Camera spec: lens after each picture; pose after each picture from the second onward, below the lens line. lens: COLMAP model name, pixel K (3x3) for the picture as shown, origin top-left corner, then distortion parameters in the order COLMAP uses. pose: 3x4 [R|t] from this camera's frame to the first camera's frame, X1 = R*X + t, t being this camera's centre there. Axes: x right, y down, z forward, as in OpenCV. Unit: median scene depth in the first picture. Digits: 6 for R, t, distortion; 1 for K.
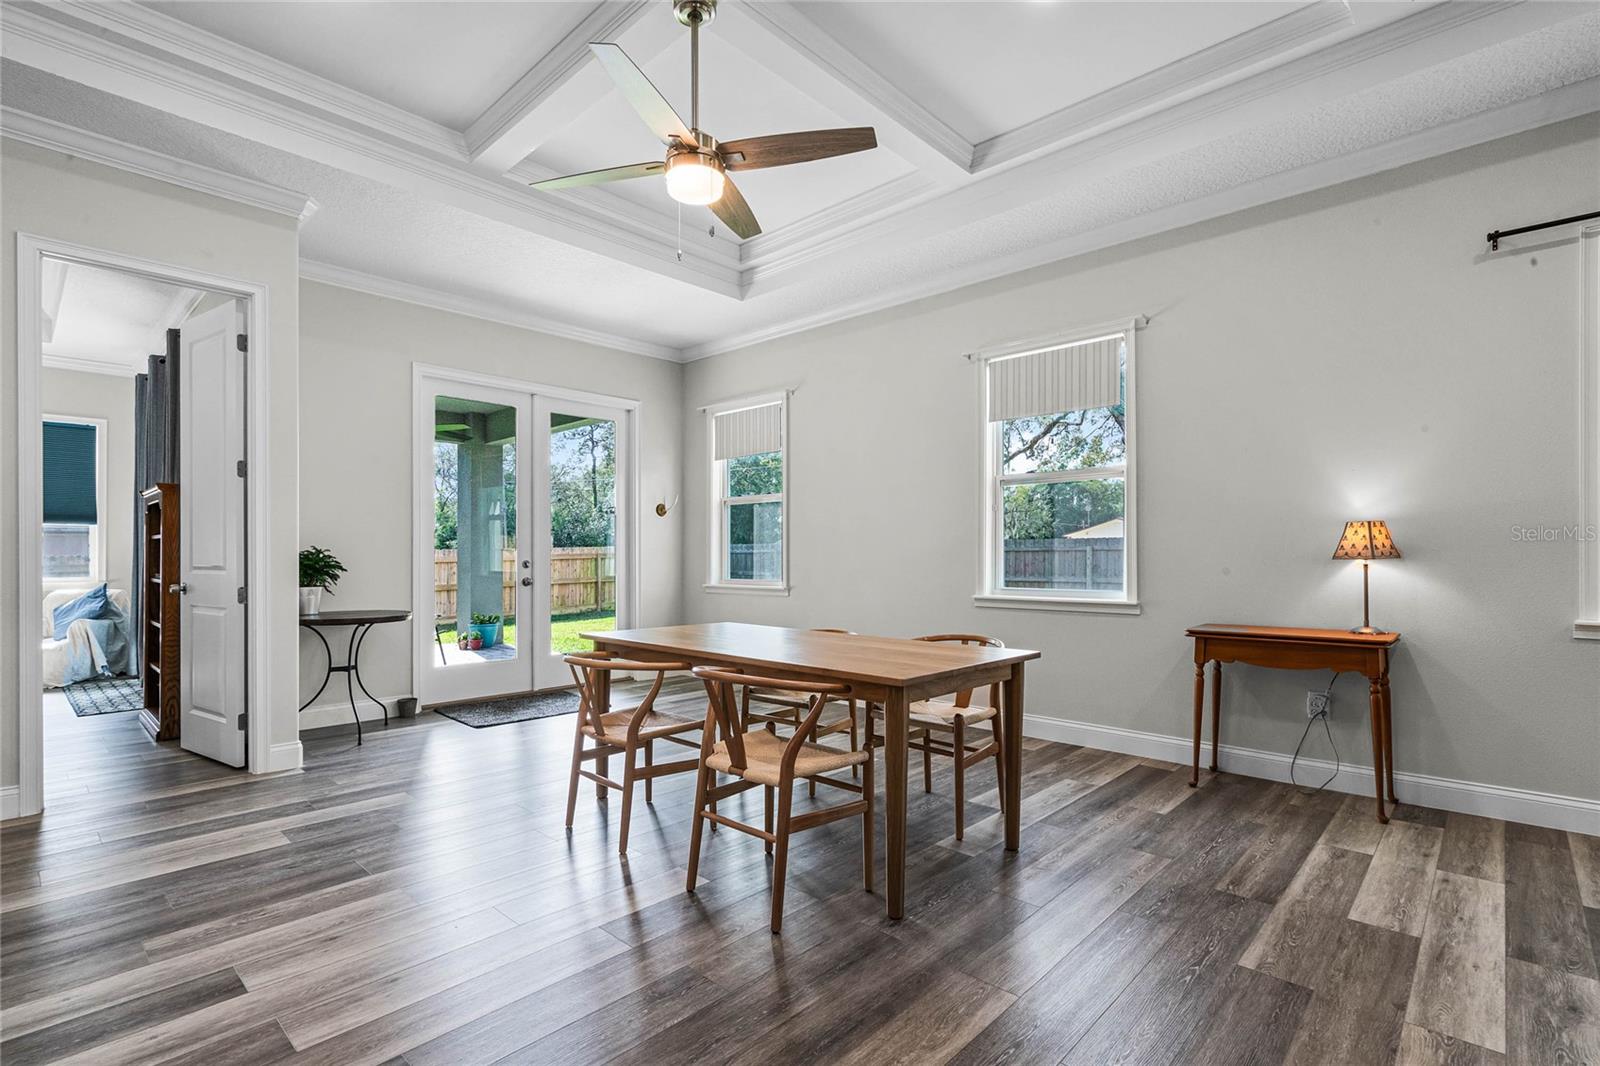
lens RADIAL K [[753.3, 0, 793.3], [0, 753.3, 551.2], [0, 0, 1]] dist [0.000697, 0.000235]
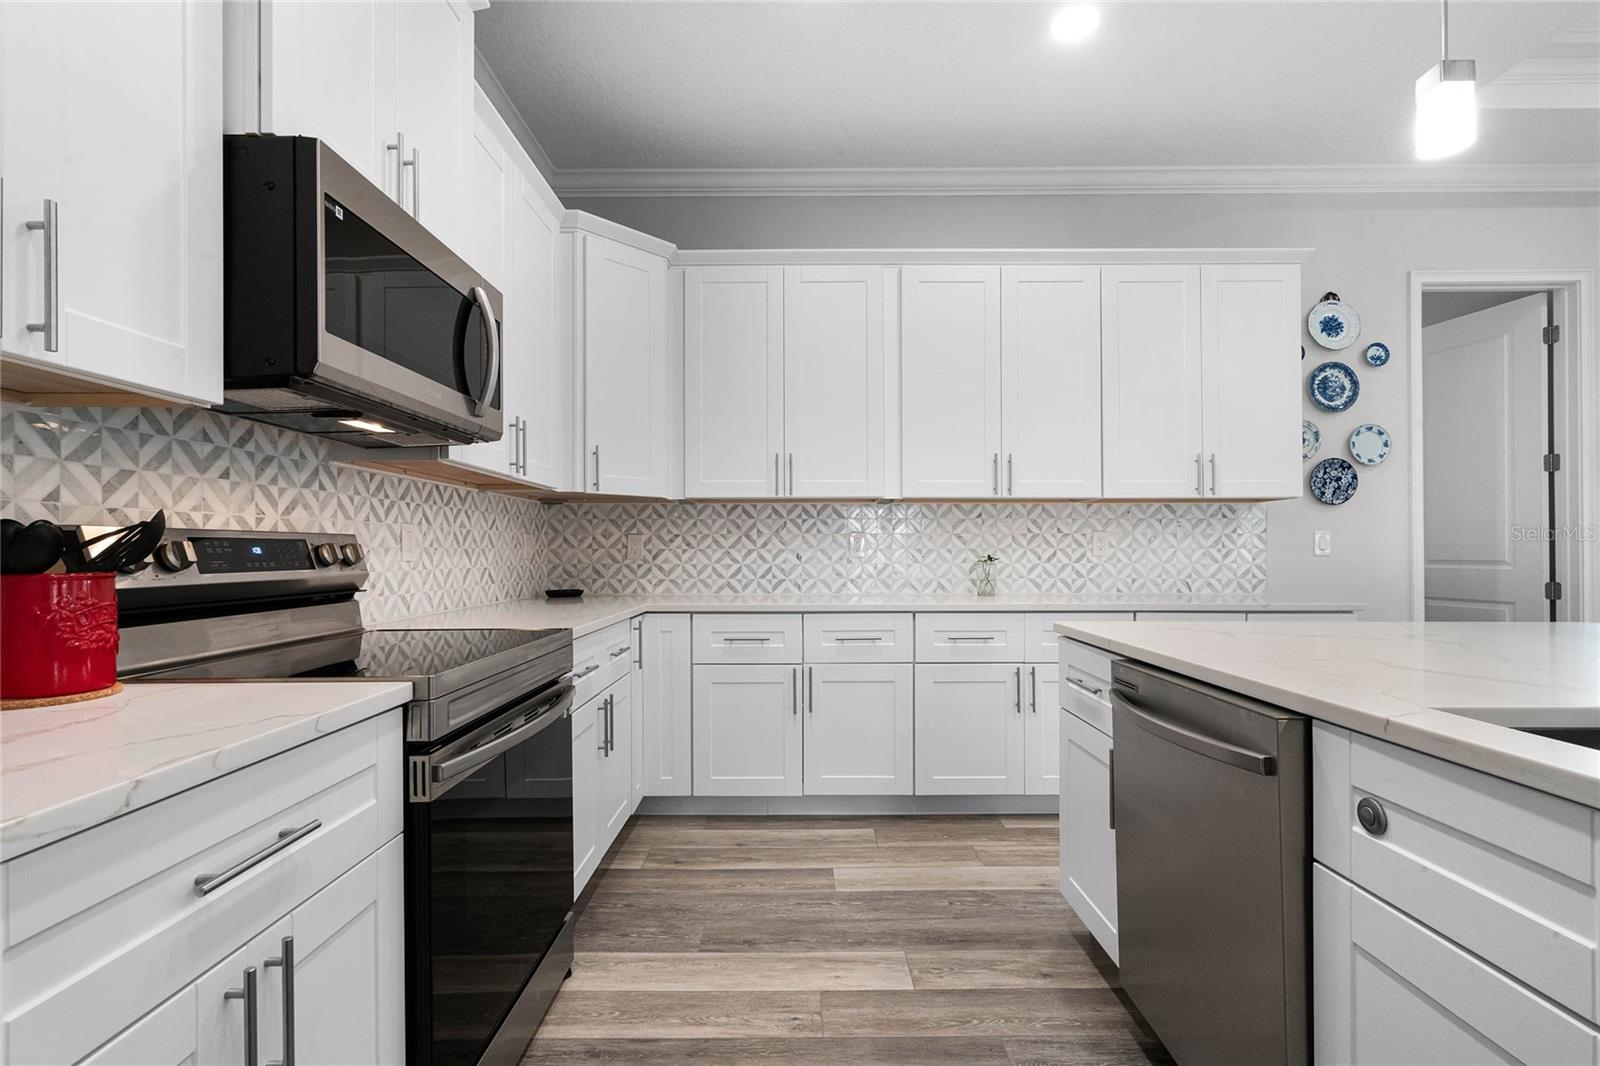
lens RADIAL K [[731.3, 0, 797.6], [0, 731.3, 546.9], [0, 0, 1]] dist [0.001022, 0.000324]
pose [[0.685392, -0.003759, -0.728165, -0.771115], [0.002684, 0.999993, -0.002636, 0.000626], [0.728169, -0.000147, 0.685397, -0.407978]]
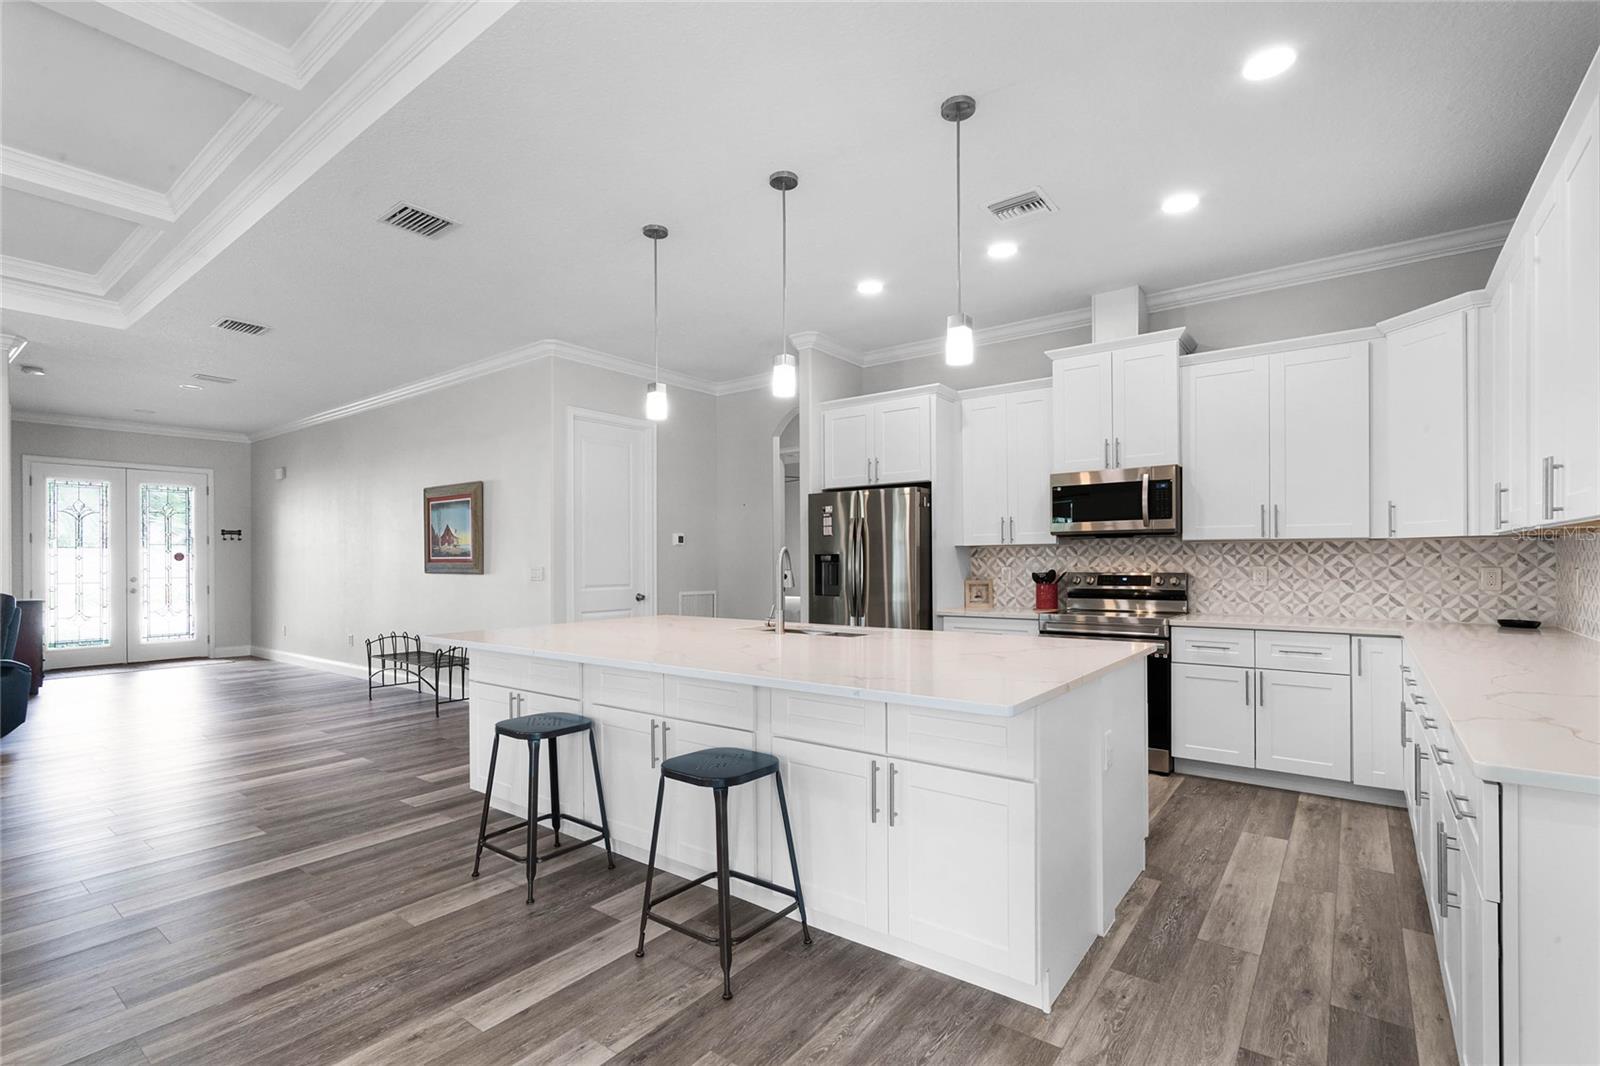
lens RADIAL K [[732.8, 0, 796.9], [0, 732.8, 560.7], [0, 0, 1]] dist [-0.002036, 0.000328]
pose [[-0.994476, 0.005968, -0.104791, -0.572177], [0.006274, 0.999977, -0.002593, -0.033825], [0.104773, -0.003236, -0.994491, 0.950821]]
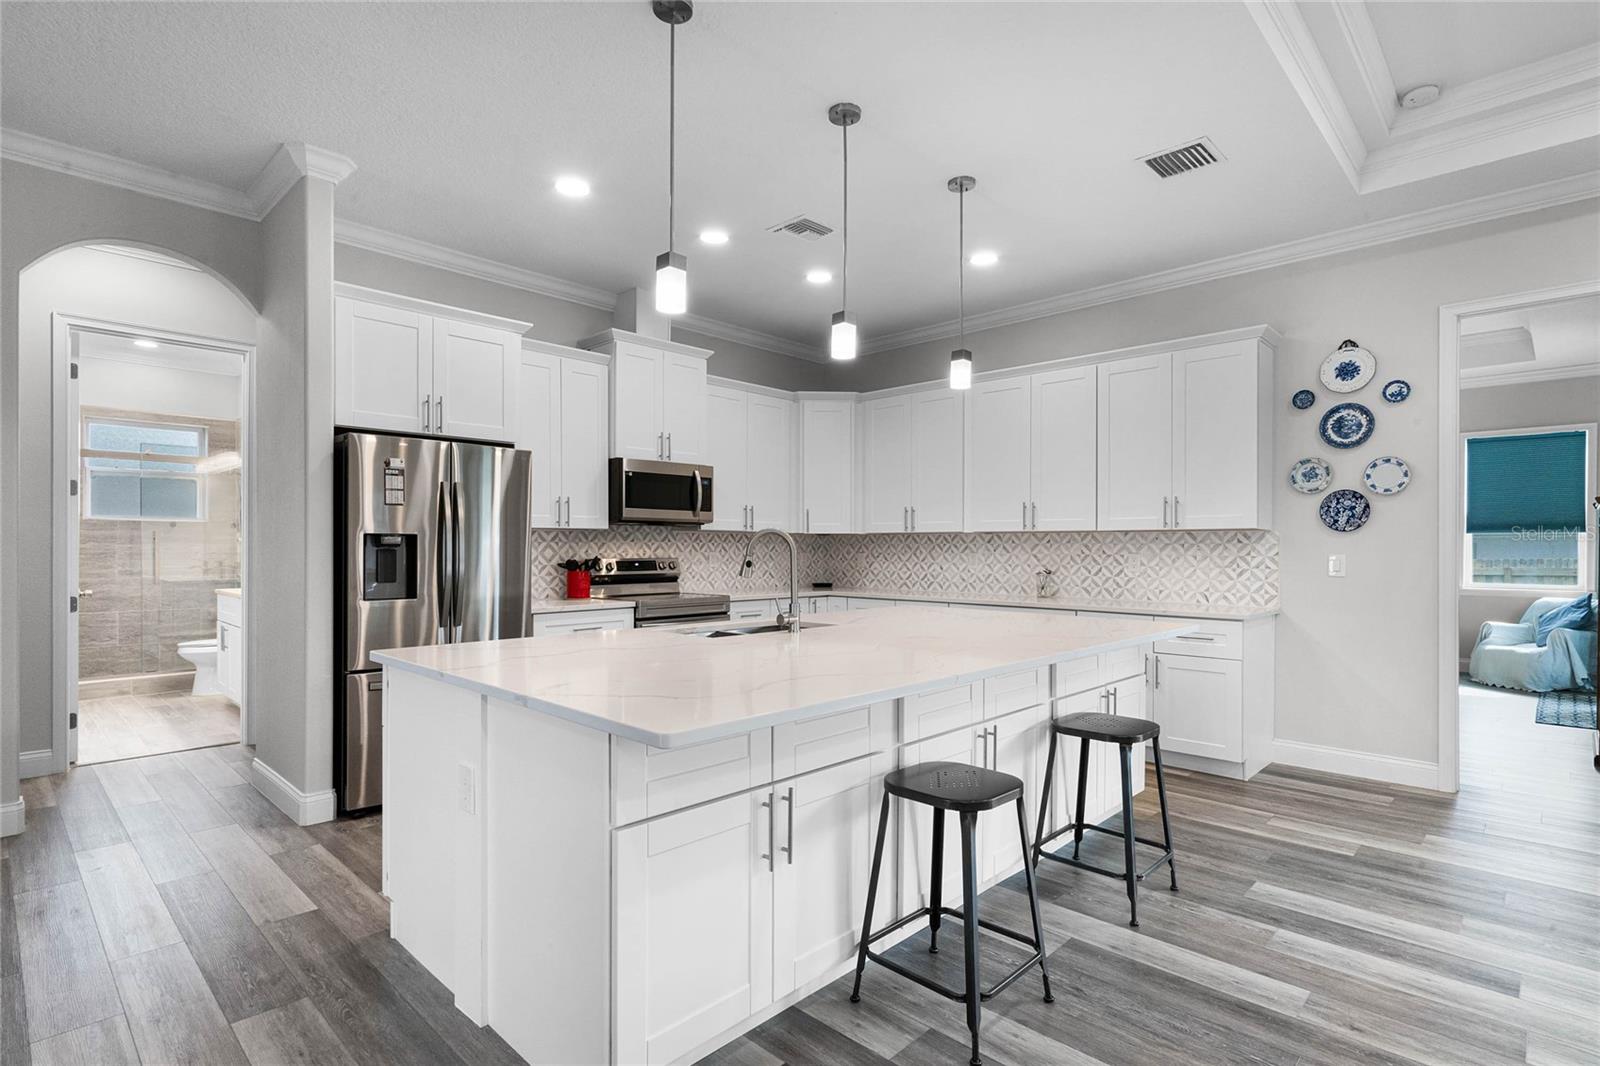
lens RADIAL K [[790.9, 0, 793.5], [0, 790.9, 548.6], [0, 0, 1]] dist [0.001656, 0.001140]
pose [[-0.012715, 0.002138, -0.999917, 0.230644], [-0.000238, 0.999998, 0.002141, -0.033865], [0.999919, 0.000265, -0.012715, -0.014609]]
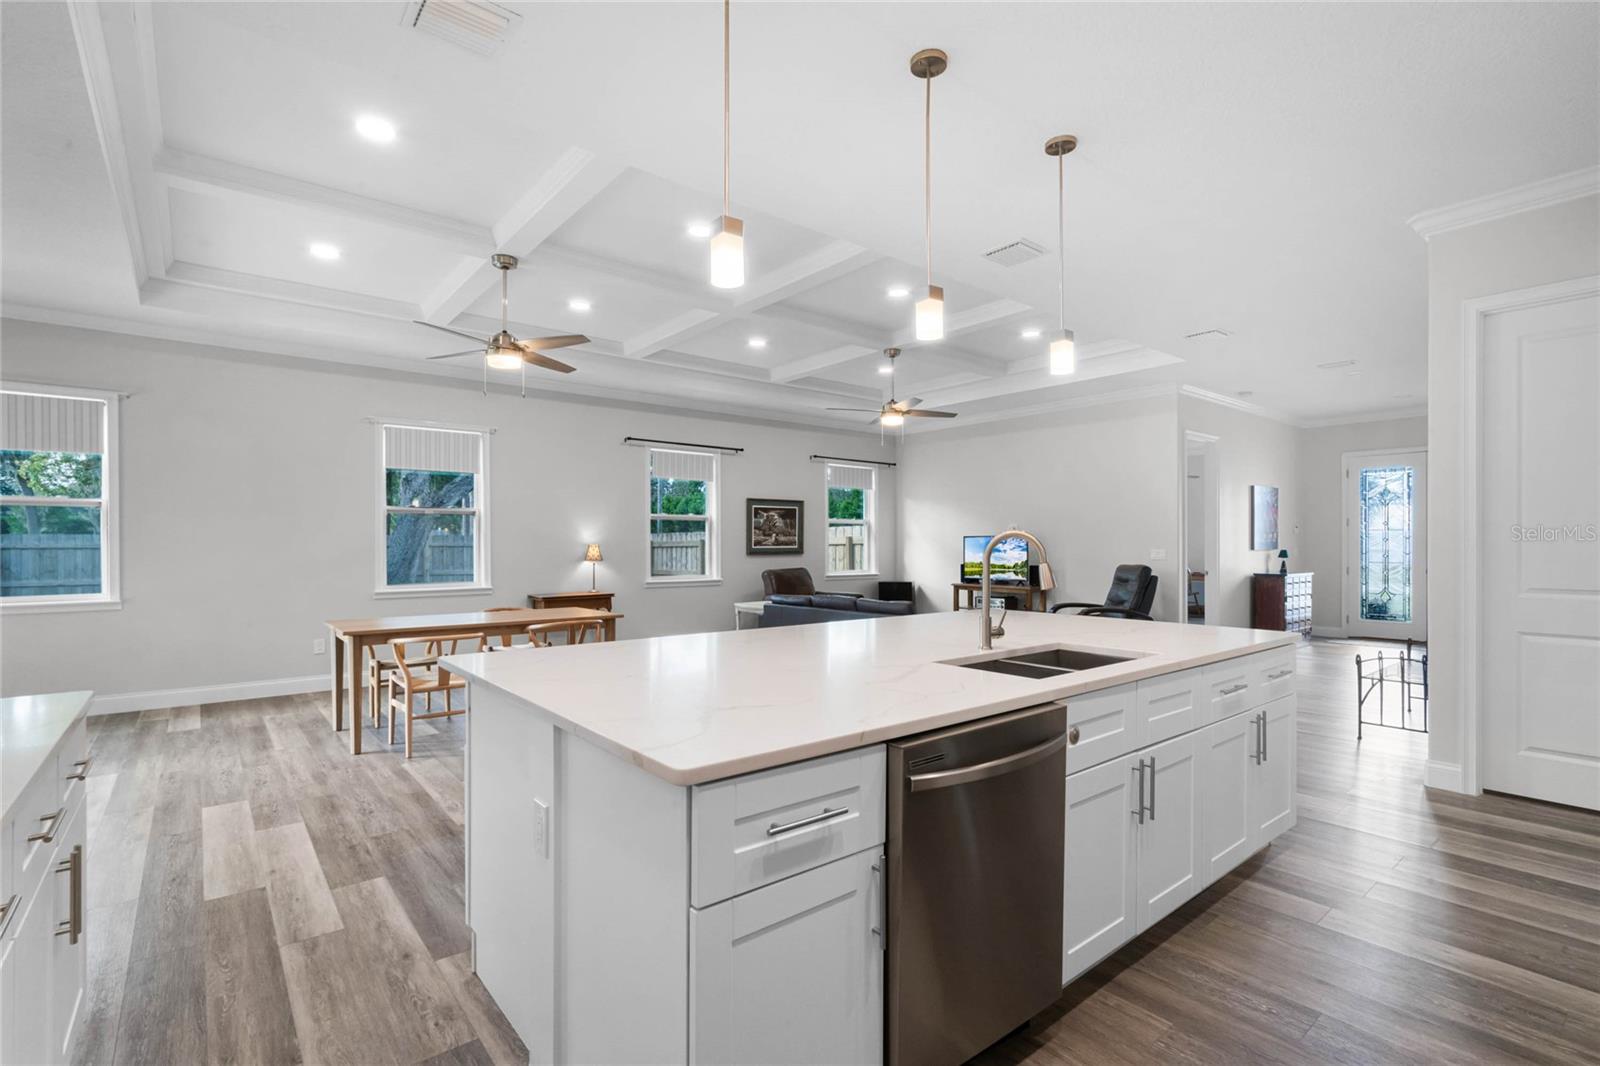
lens RADIAL K [[739.2, 0, 797.9], [0, 739.2, 541.6], [0, 0, 1]] dist [-0.002698, 0.000233]
pose [[0.127986, 0.003692, 0.991769, -1.395947], [-0.002807, 0.999990, -0.003360, -0.041735], [-0.991772, -0.002354, 0.127996, 0.065369]]
